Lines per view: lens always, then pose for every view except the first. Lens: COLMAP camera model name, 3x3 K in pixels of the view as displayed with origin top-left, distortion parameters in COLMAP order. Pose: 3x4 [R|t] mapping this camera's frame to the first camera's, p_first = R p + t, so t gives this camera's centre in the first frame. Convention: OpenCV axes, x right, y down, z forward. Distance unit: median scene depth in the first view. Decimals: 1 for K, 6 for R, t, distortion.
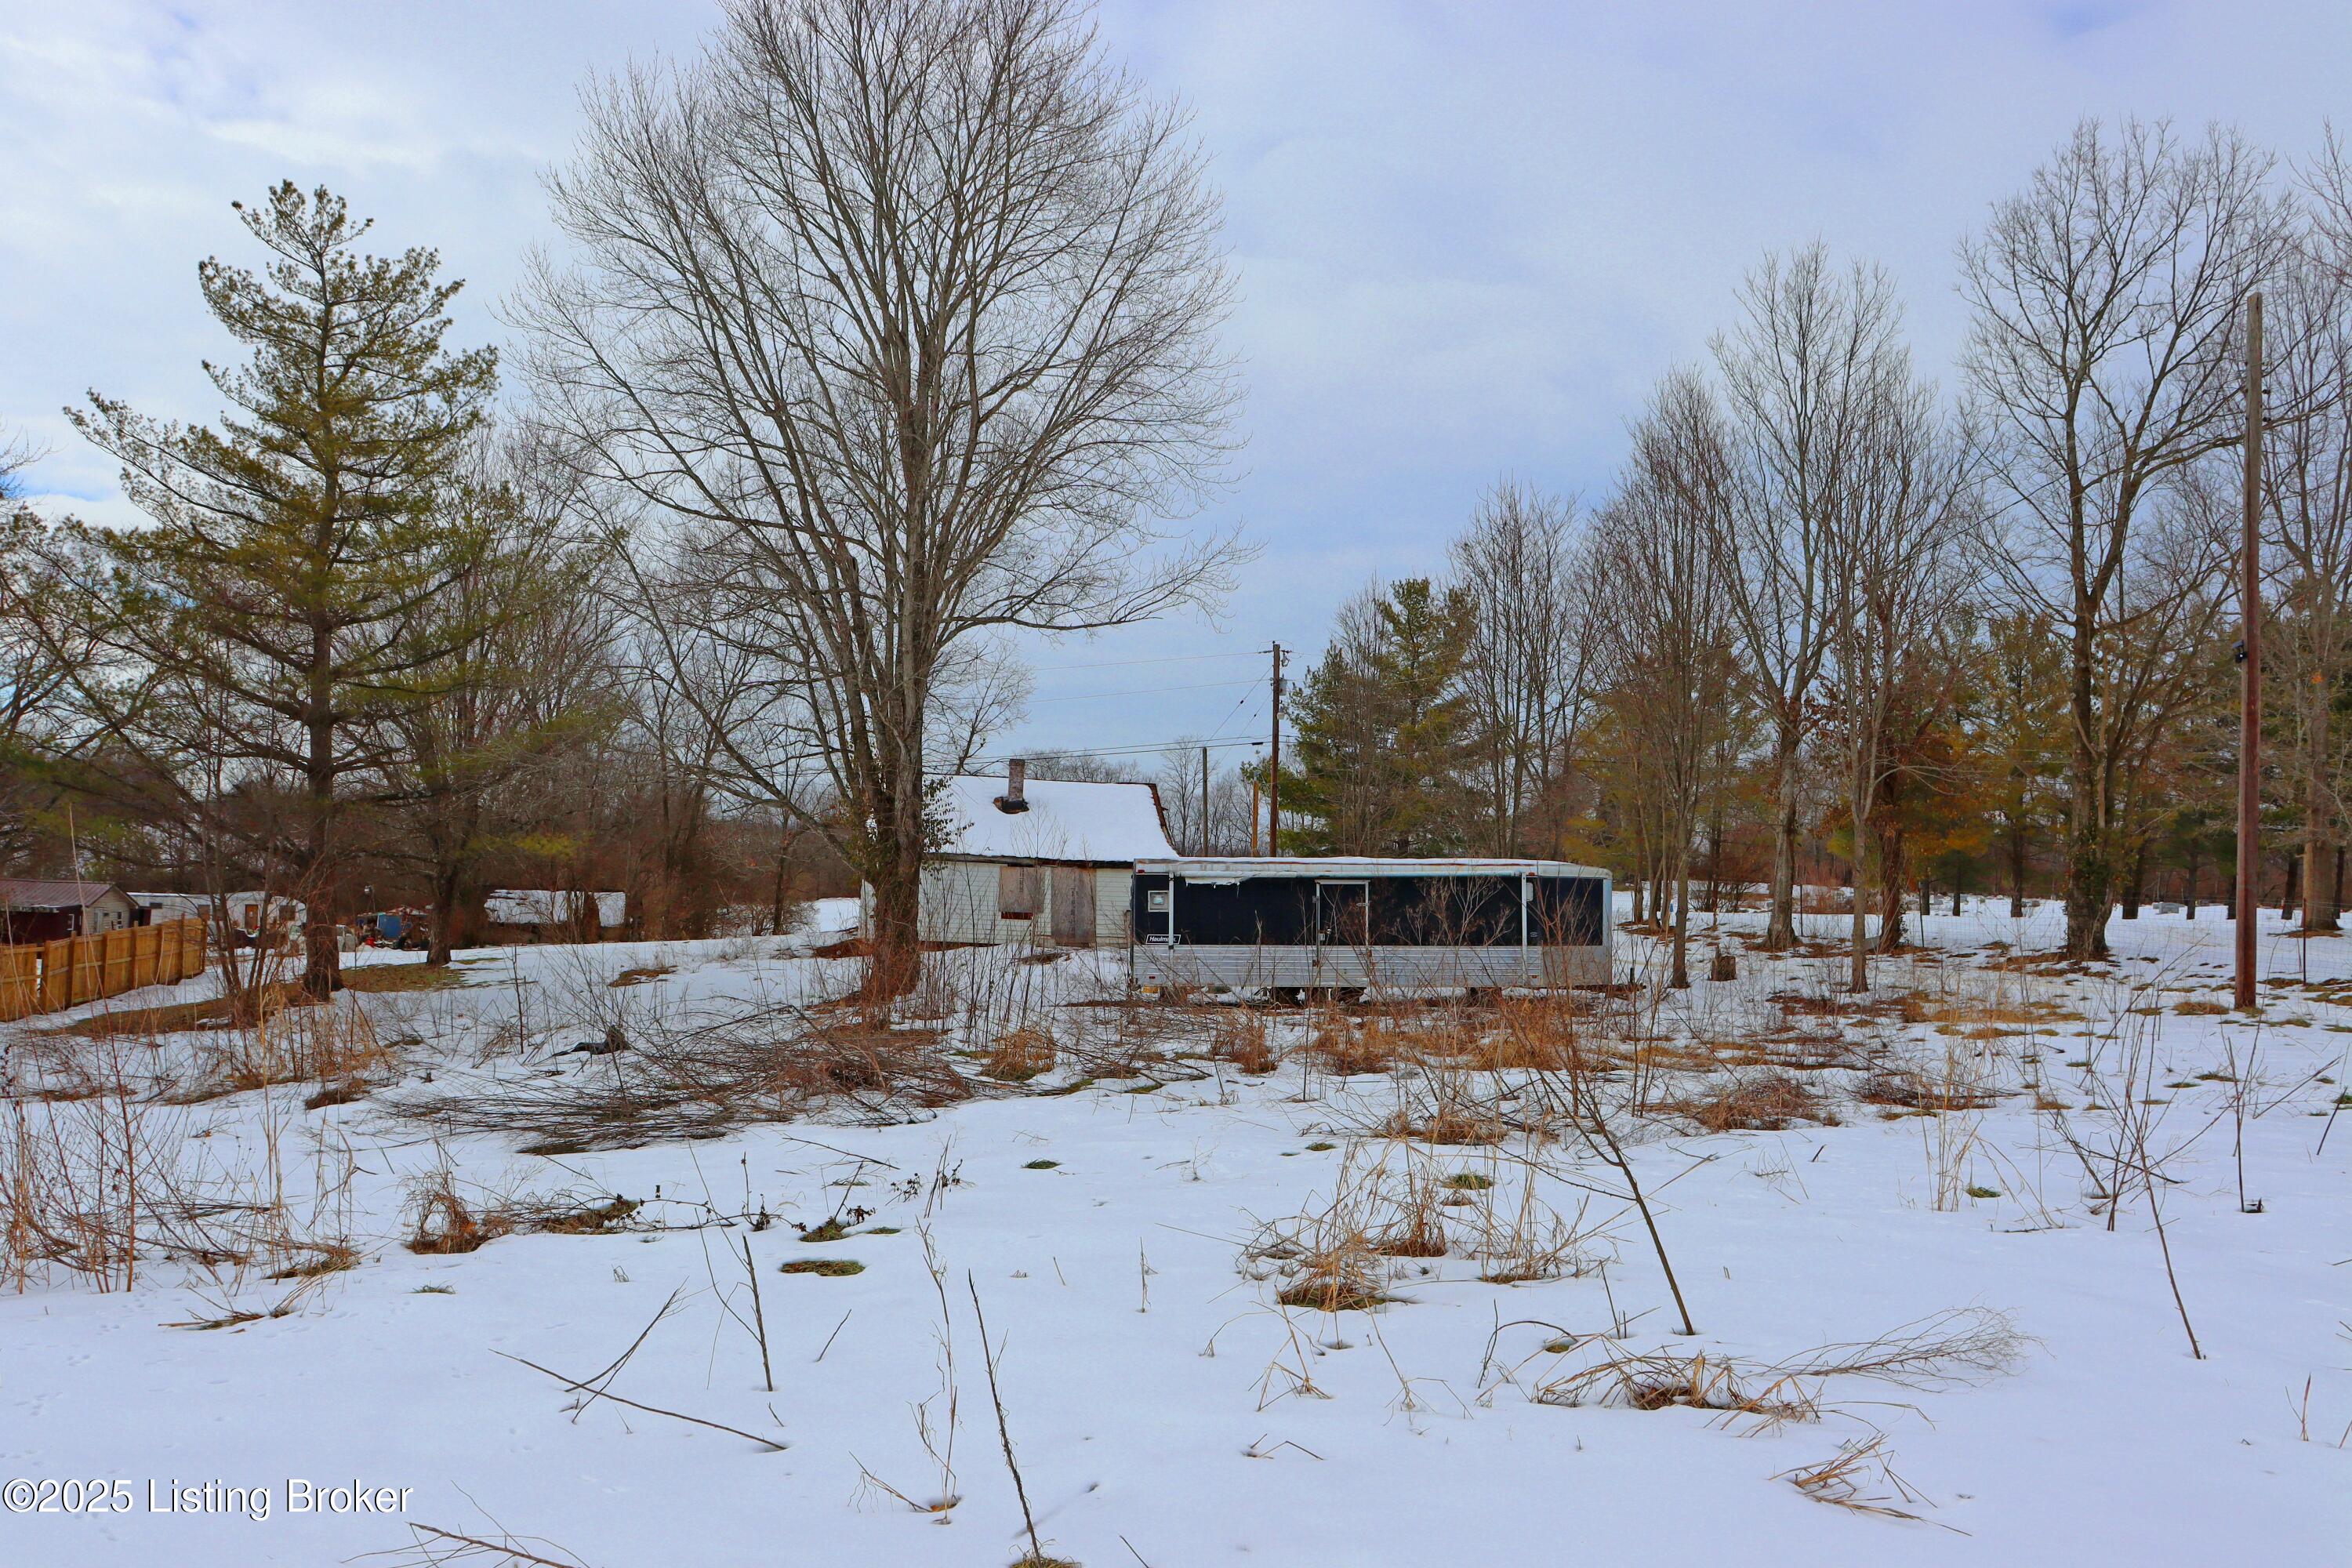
lens RADIAL K [[1865.5, 0, 1176.0], [0, 1865.5, 784.0], [0, 0, 1]] dist [-0.175266, 0.178705]
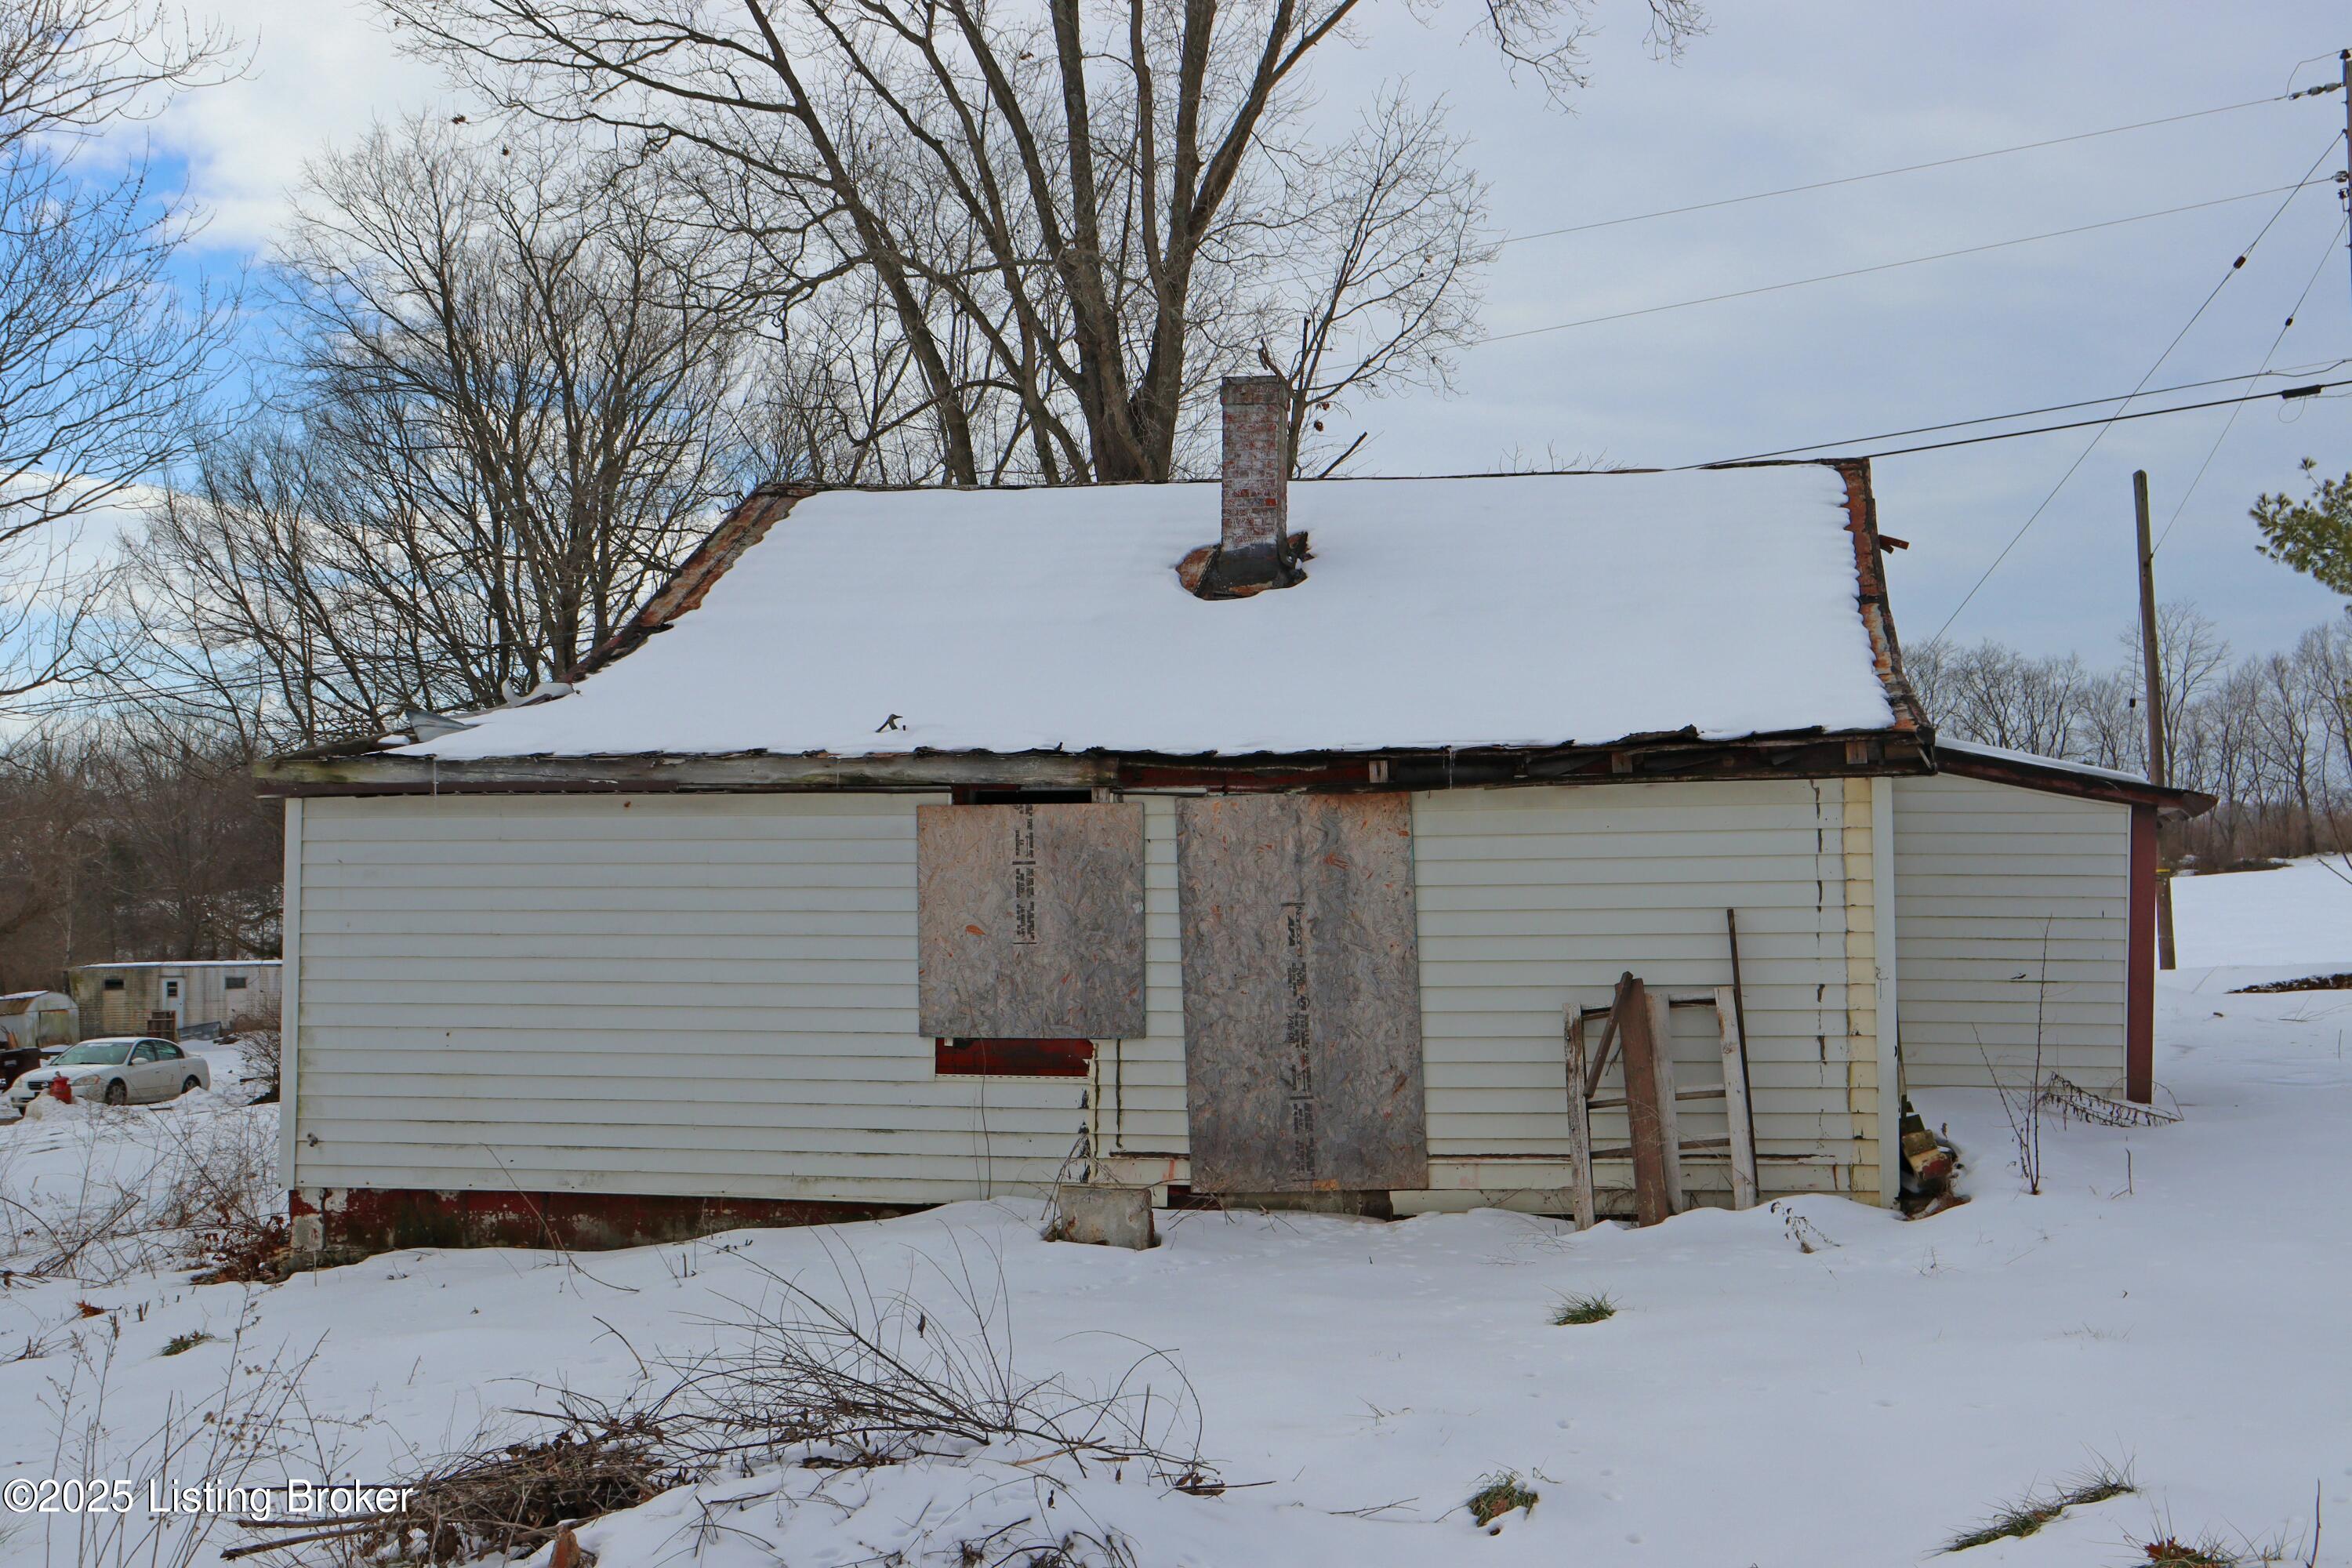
lens RADIAL K [[2851.8, 0, 1176.0], [0, 2851.8, 784.0], [0, 0, 1]] dist [-0.002048, -0.000912]
pose [[0.944560, -0.060924, -0.322636, 0.027007], [0.066409, 0.997774, 0.006009, 0.041780], [0.321552, -0.027101, 0.946504, 0.725442]]
